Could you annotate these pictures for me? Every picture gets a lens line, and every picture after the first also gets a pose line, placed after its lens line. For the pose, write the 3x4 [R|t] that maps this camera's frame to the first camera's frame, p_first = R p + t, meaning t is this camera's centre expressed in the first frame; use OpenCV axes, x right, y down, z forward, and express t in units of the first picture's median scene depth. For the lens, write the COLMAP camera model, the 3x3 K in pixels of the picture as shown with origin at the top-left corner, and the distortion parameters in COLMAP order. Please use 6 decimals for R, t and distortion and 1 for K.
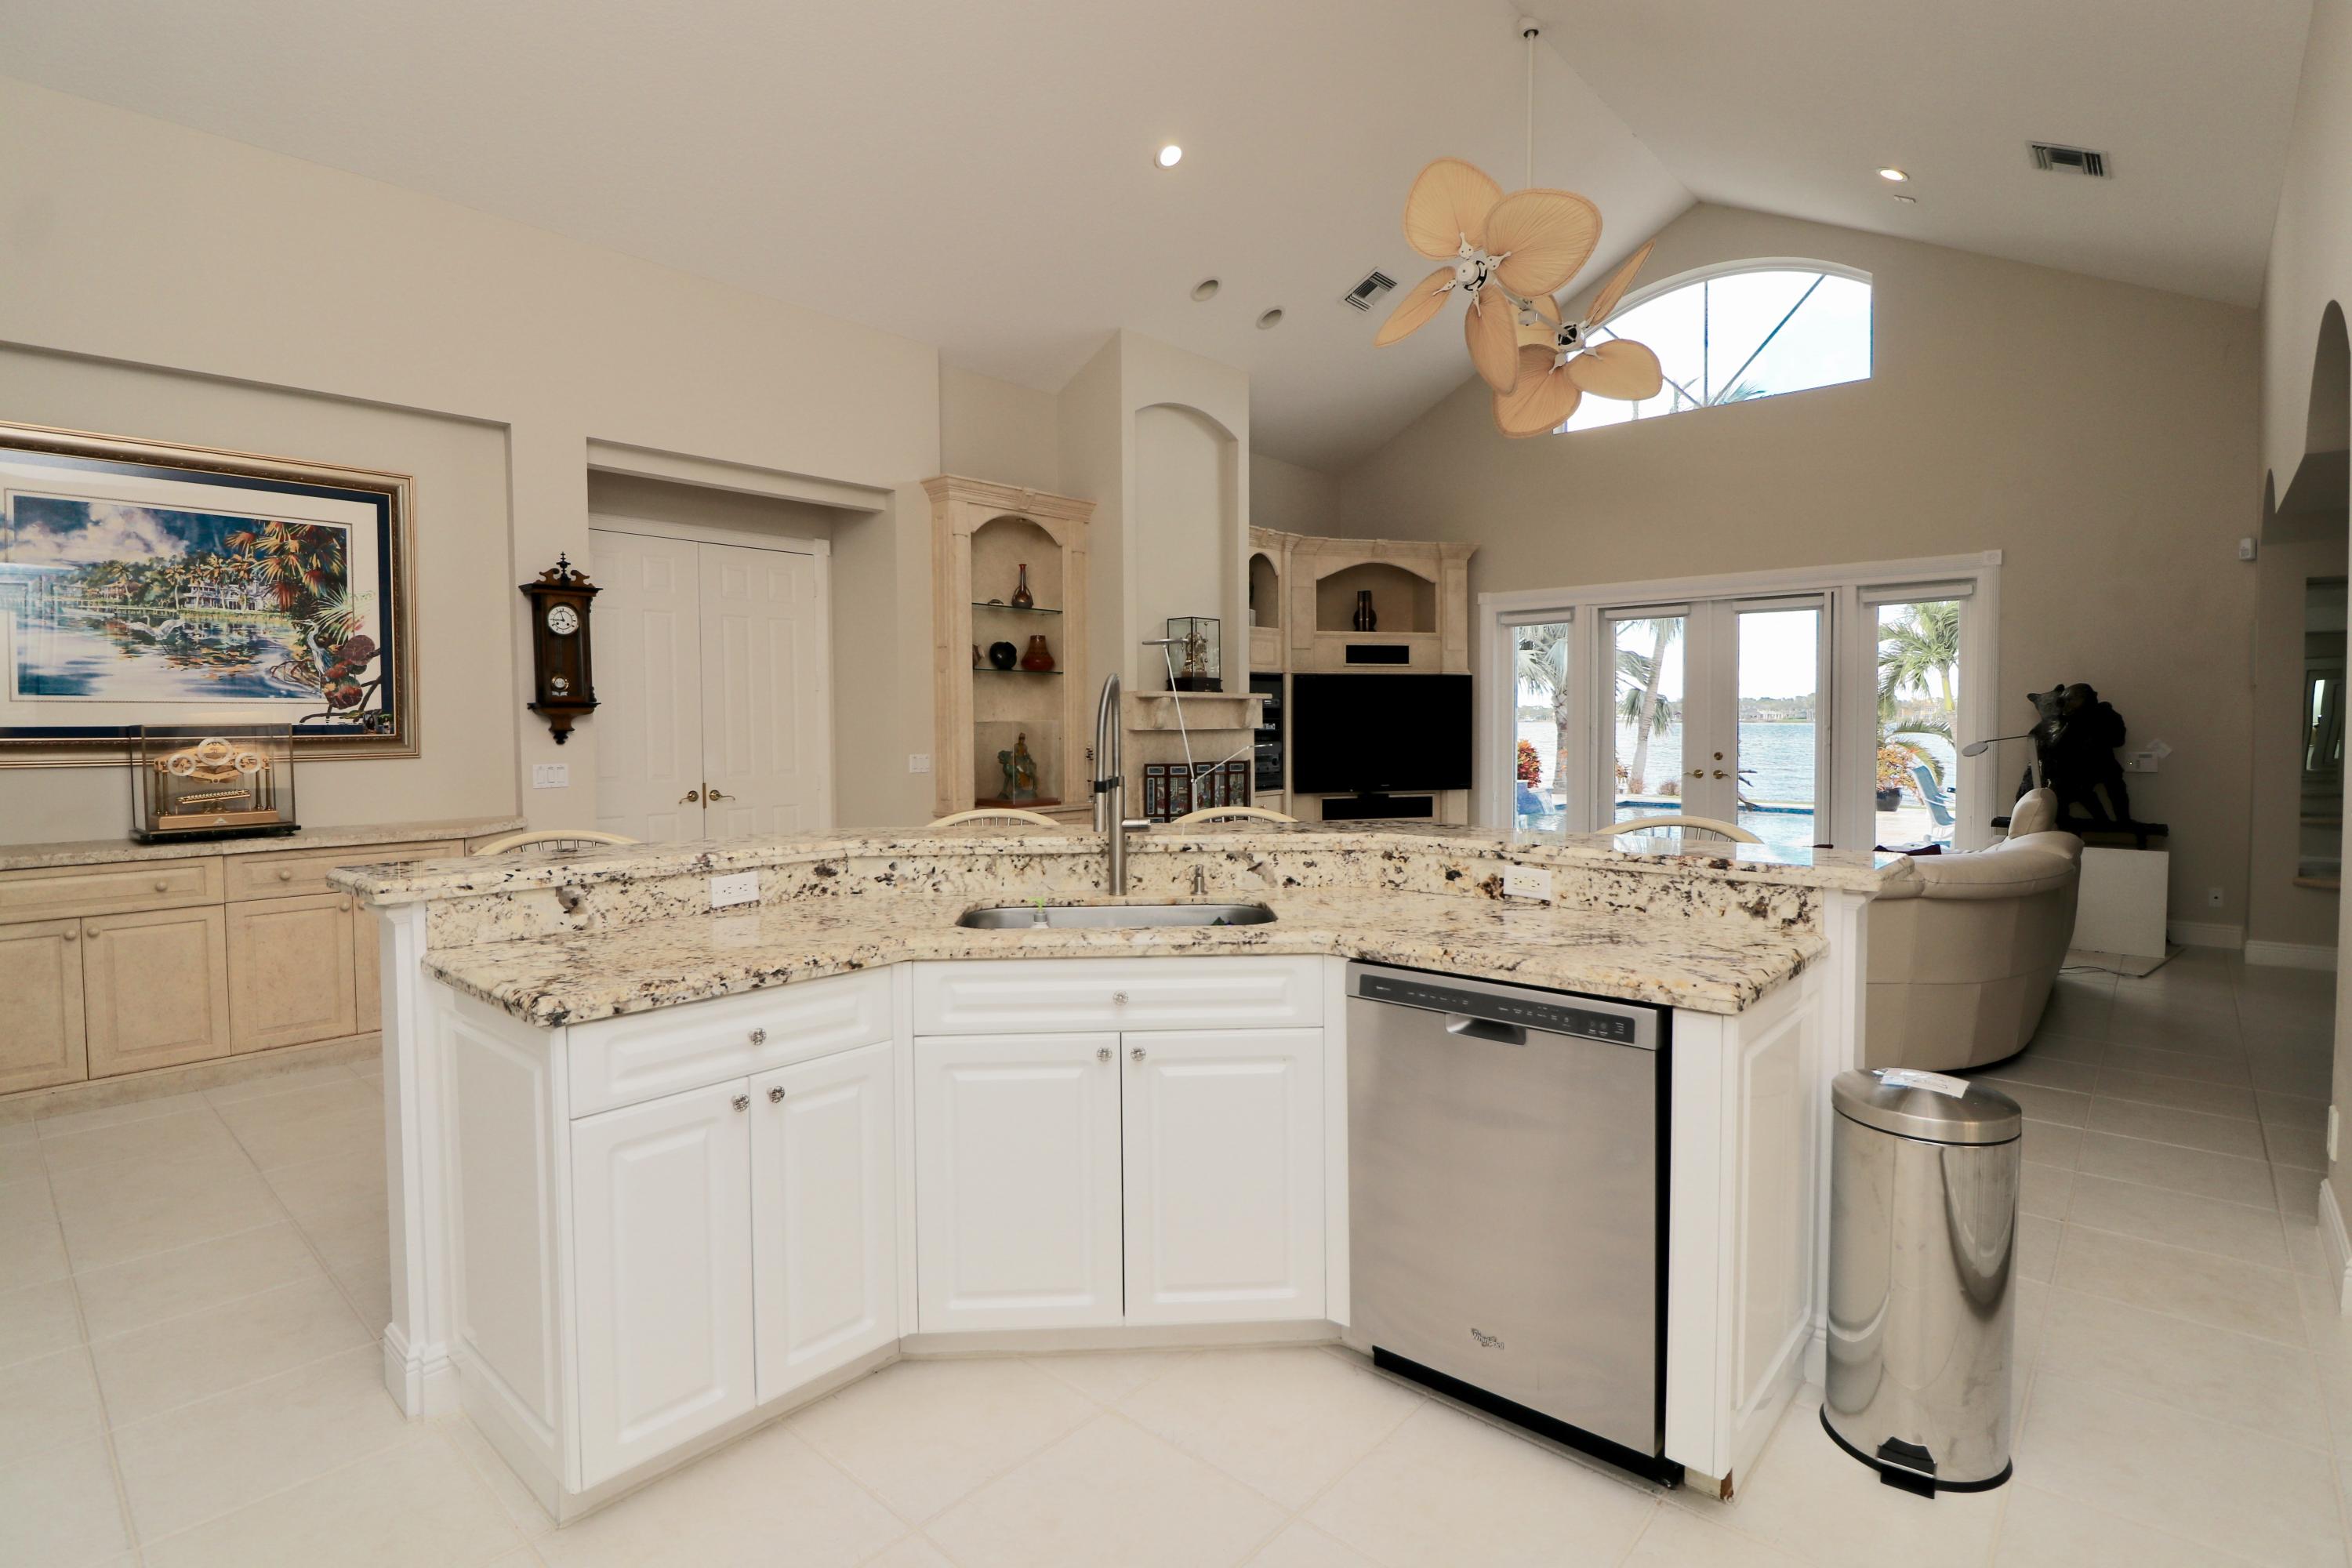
lens RADIAL K [[1104.4, 0, 1178.7], [0, 1104.4, 780.6], [0, 0, 1]] dist [-0.032392, -0.000100]
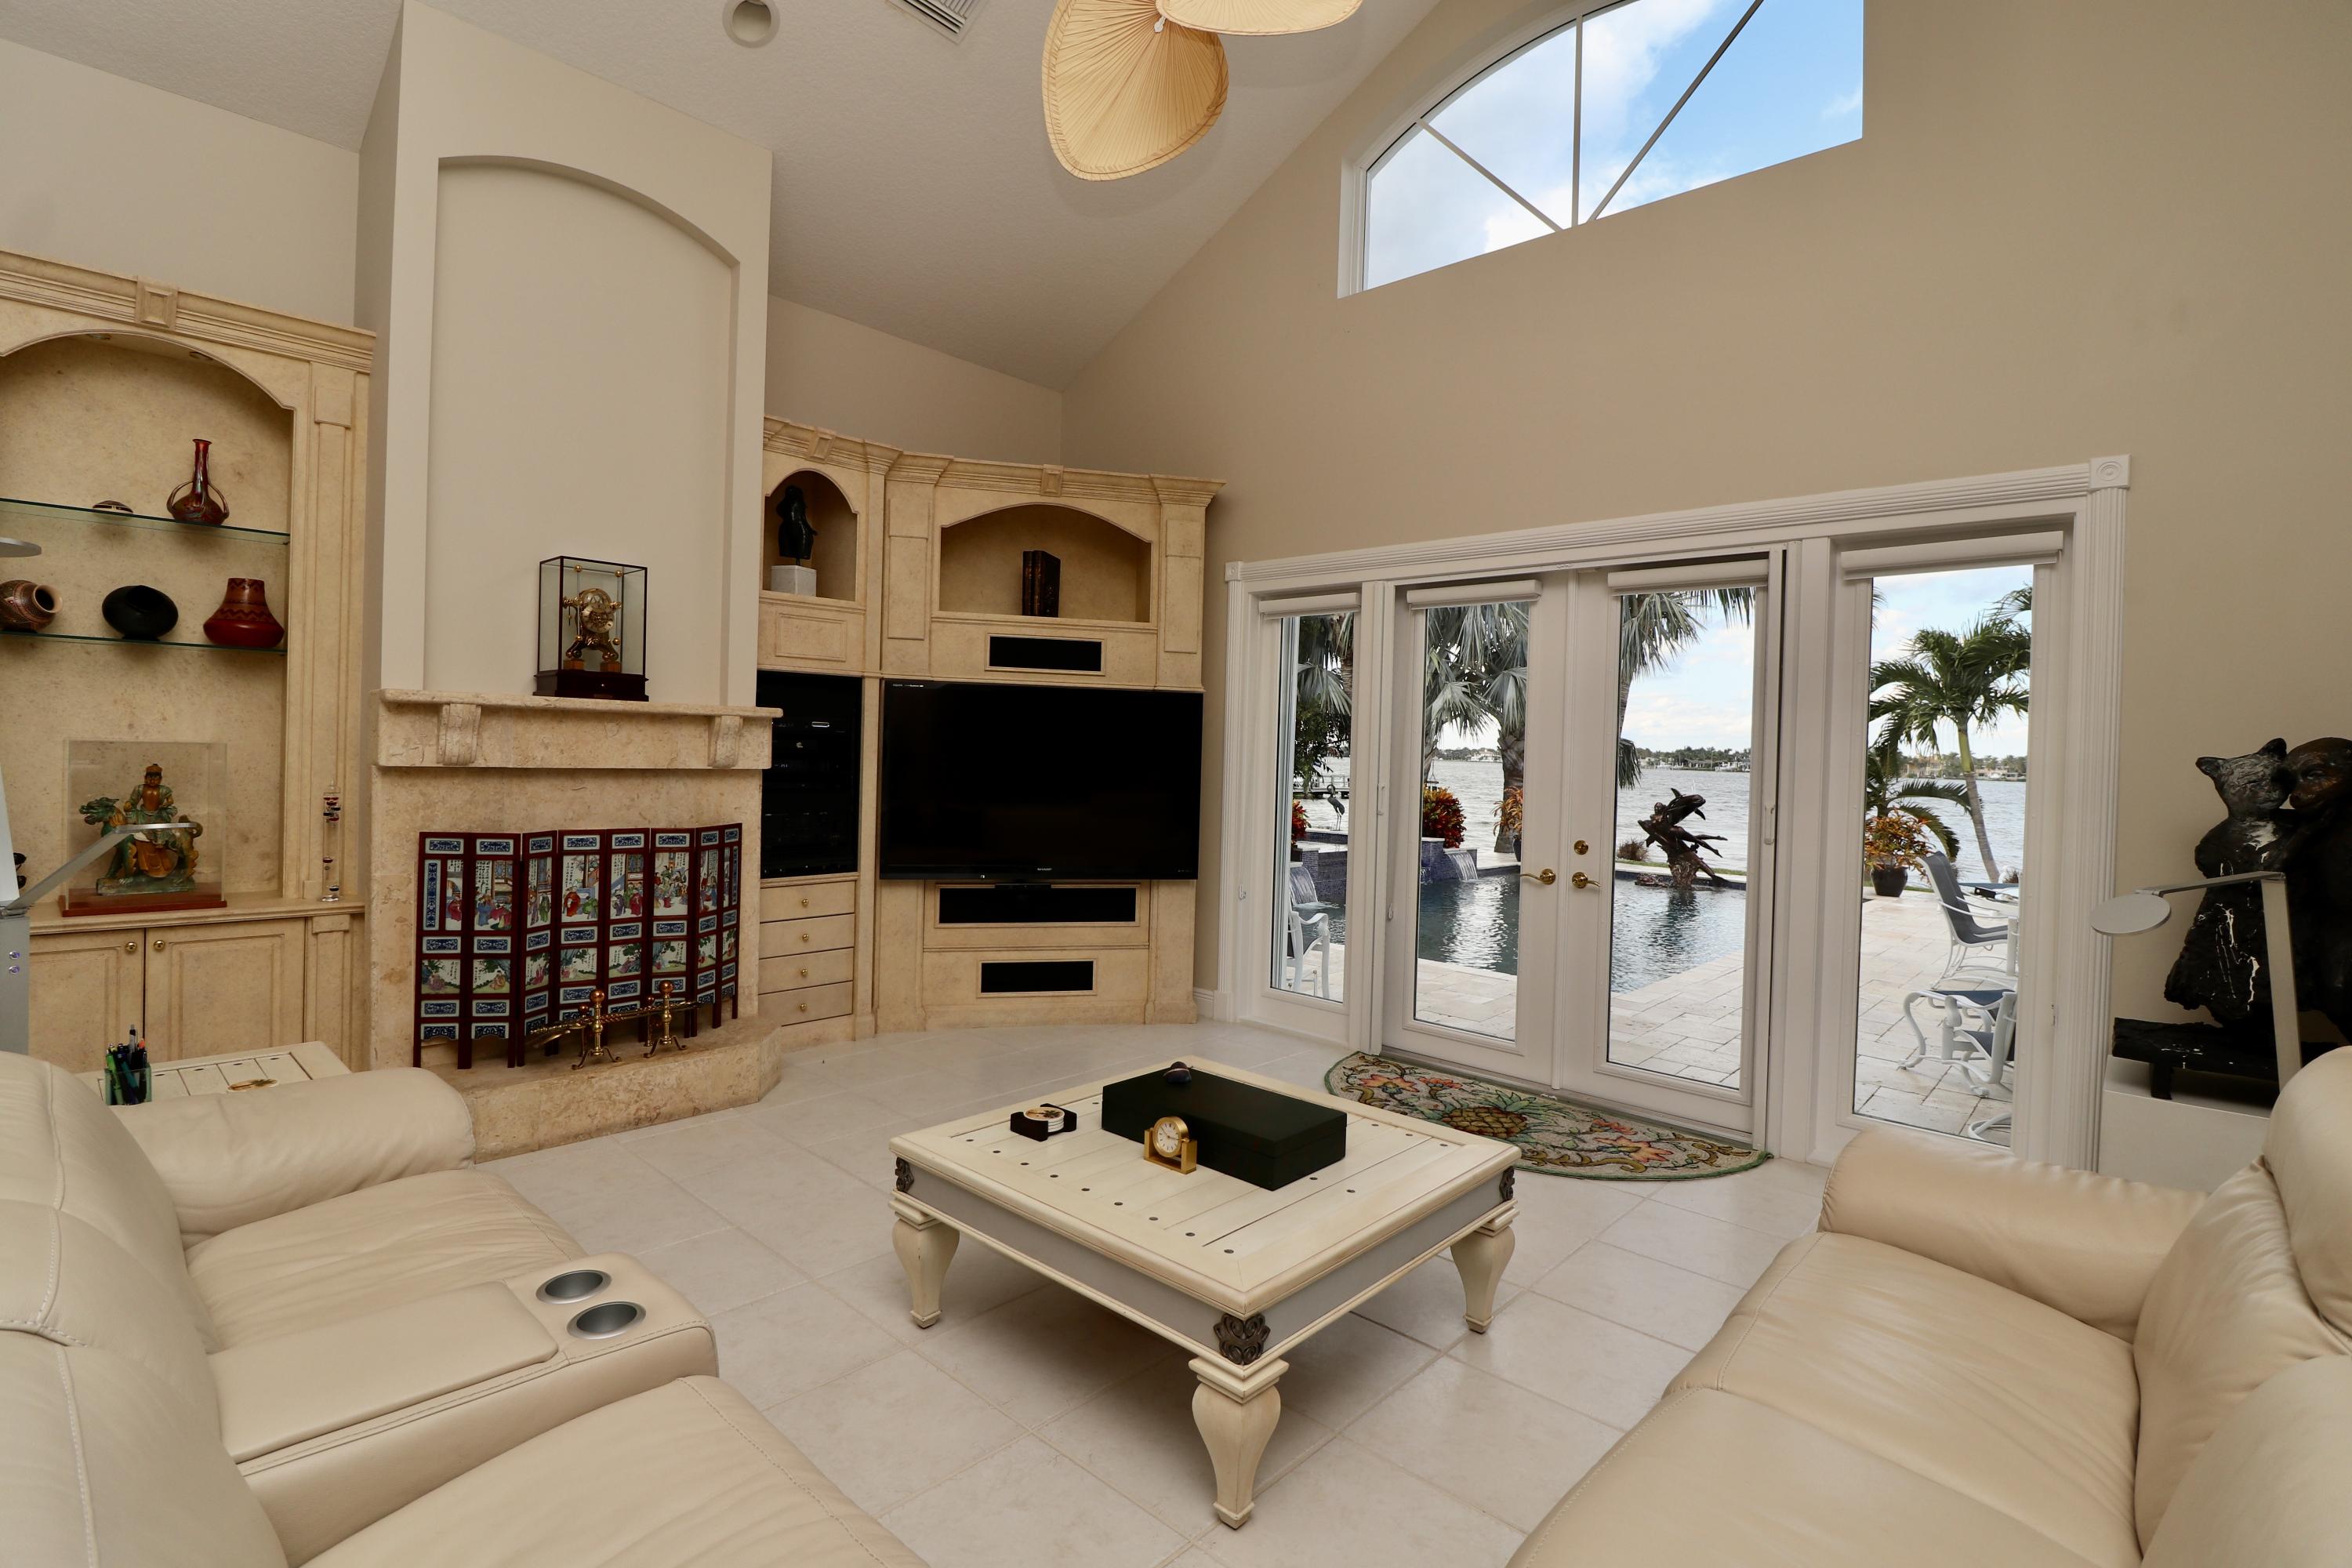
lens RADIAL K [[1104.4, 0, 1172.4], [0, 1104.4, 764.4], [0, 0, 1]] dist [-0.032392, -0.000100]
pose [[0.999339, 0.035762, -0.006464, 0.260885], [-0.035993, 0.998546, -0.040139, -0.031686], [0.005019, 0.040345, 0.999173, 0.399922]]
